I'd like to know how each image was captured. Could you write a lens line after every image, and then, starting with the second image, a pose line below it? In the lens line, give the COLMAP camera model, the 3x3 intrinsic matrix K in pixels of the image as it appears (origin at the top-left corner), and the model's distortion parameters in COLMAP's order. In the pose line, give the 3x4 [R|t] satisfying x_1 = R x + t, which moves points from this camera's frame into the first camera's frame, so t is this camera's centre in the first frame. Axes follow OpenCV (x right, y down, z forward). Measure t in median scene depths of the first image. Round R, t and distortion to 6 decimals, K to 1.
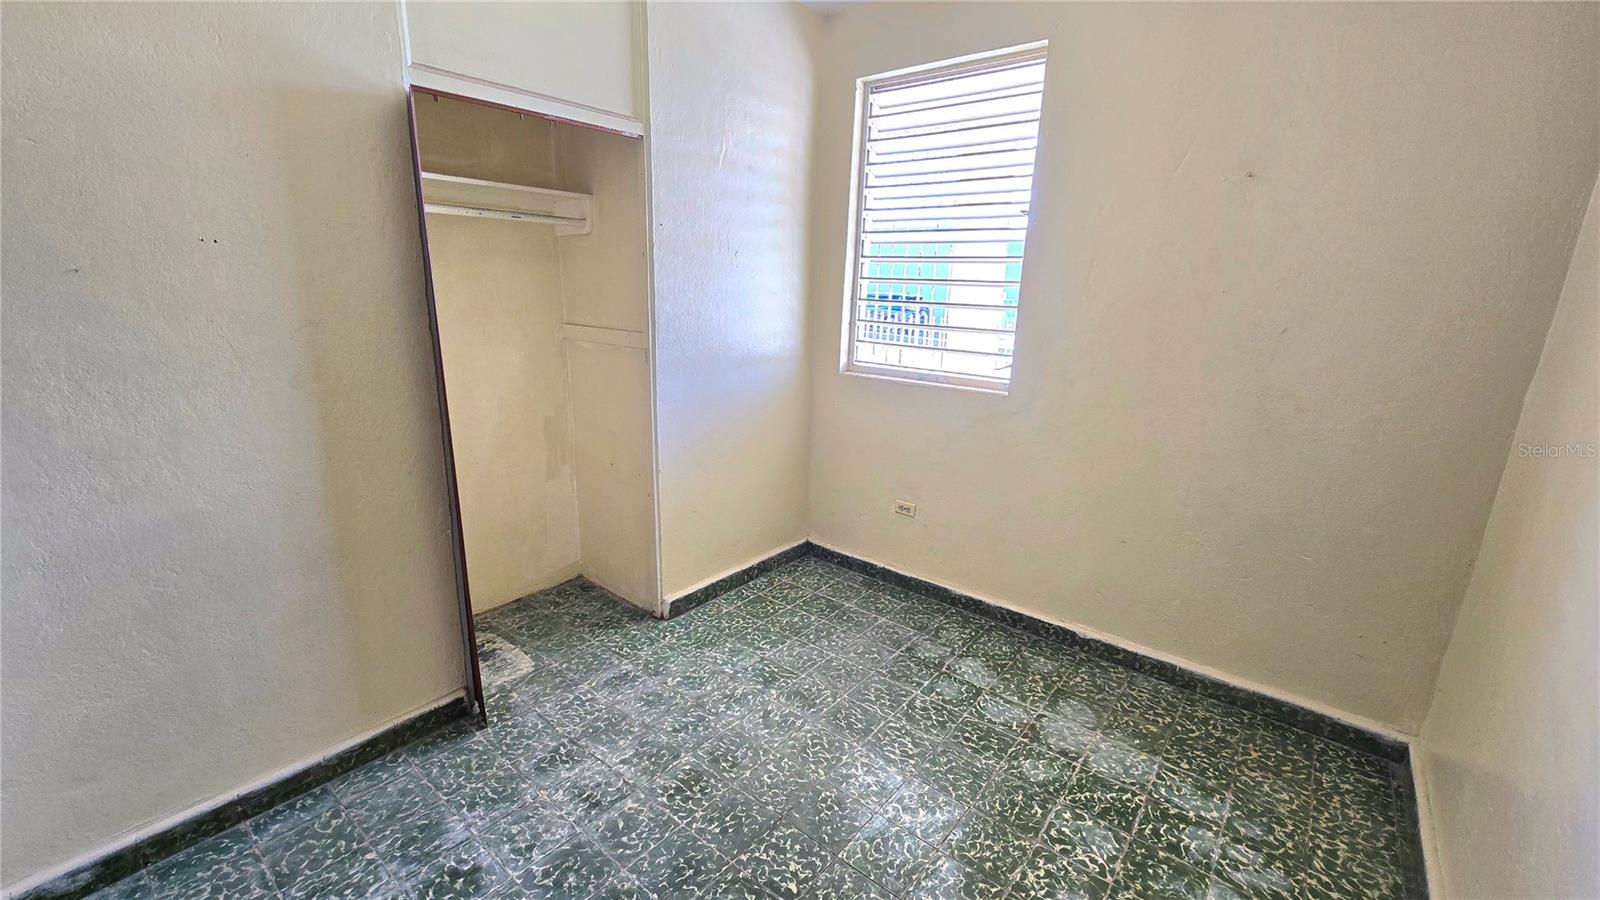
lens RADIAL K [[646.7, 0, 797.6], [0, 646.7, 450.7], [0, 0, 1]] dist [-0.004105, -0.000137]
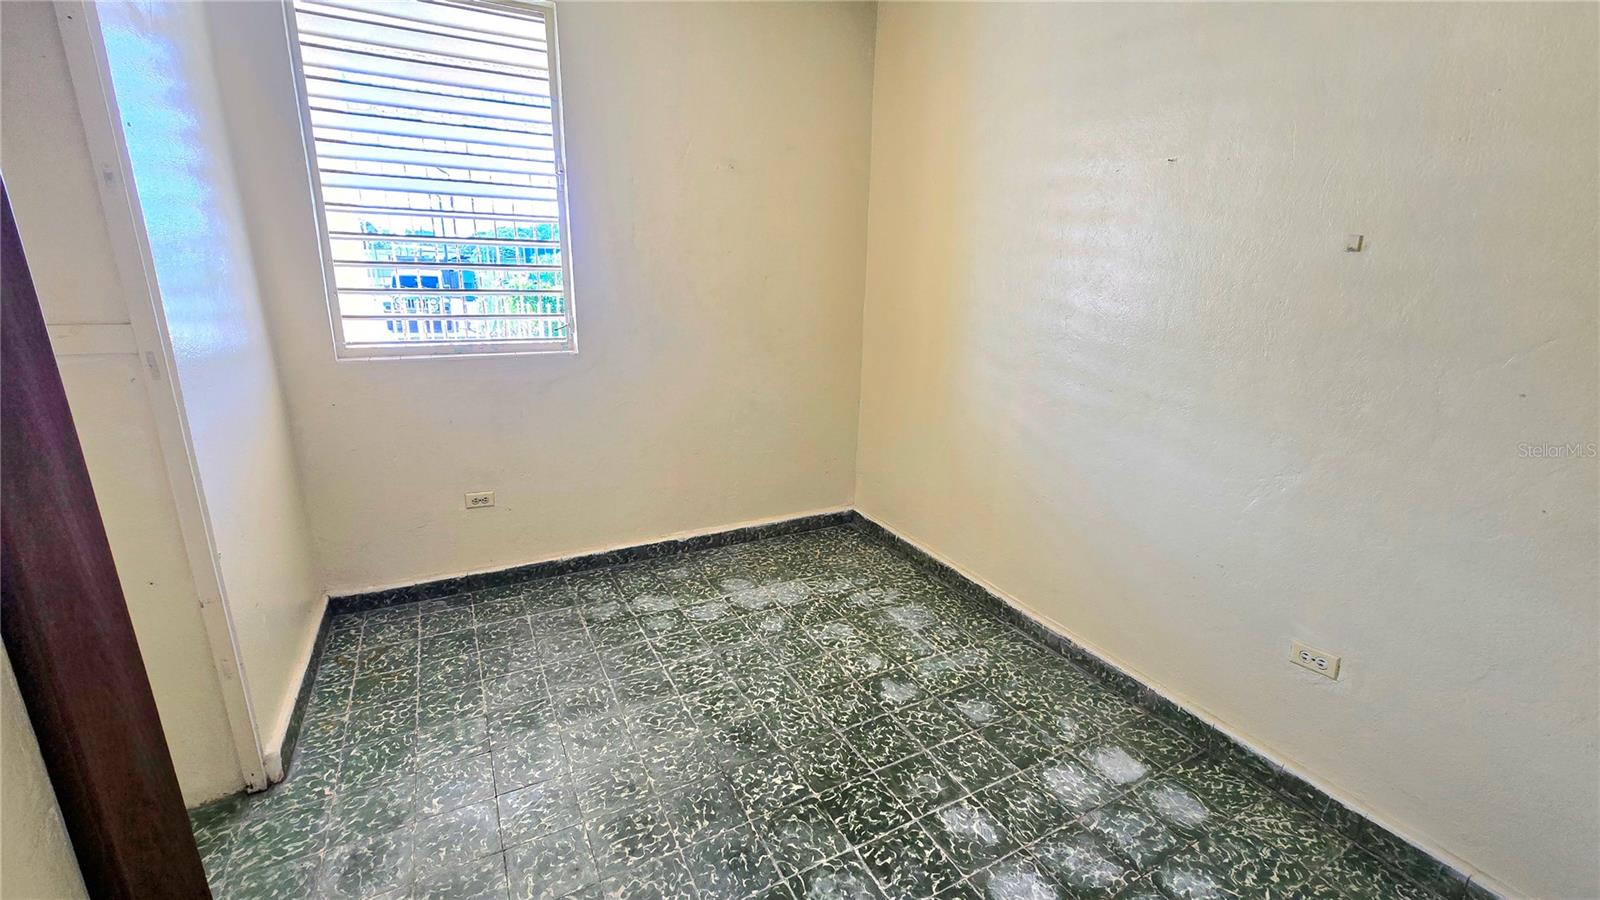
lens RADIAL K [[646.7, 0, 796.6], [0, 646.7, 449.6], [0, 0, 1]] dist [-0.004105, -0.000137]
pose [[0.396806, -0.263928, 0.879140, -0.528808], [0.218613, 0.957384, 0.188746, -0.061333], [-0.891490, 0.117296, 0.437593, 0.278225]]
